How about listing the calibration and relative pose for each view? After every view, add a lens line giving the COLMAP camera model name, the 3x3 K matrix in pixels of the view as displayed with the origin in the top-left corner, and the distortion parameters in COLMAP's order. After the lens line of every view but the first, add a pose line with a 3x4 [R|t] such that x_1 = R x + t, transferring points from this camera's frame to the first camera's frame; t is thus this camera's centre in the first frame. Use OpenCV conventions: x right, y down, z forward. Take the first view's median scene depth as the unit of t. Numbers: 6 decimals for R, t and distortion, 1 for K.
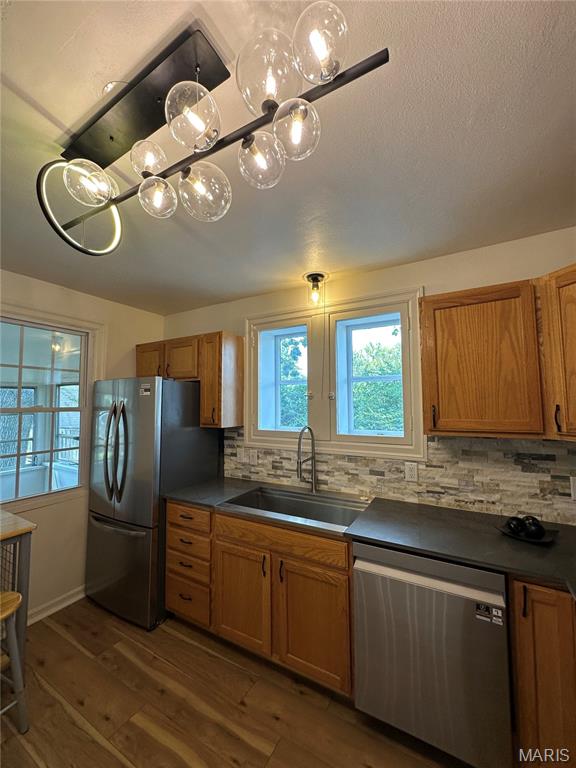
lens RADIAL K [[307.5, 0, 288.6], [0, 307.5, 385.2], [0, 0, 1]] dist [-0.005889, 0.001414]
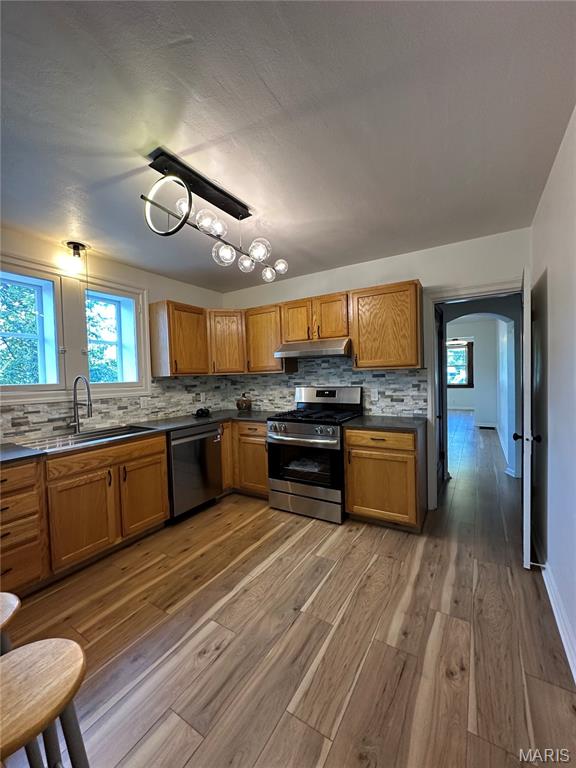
lens RADIAL K [[307.5, 0, 287.7], [0, 307.5, 385.7], [0, 0, 1]] dist [-0.005889, 0.001414]
pose [[0.030454, -0.026412, 0.999187, -1.130041], [-0.032842, 0.999085, 0.027410, 0.117906], [-0.998996, -0.033650, 0.029559, 0.191242]]
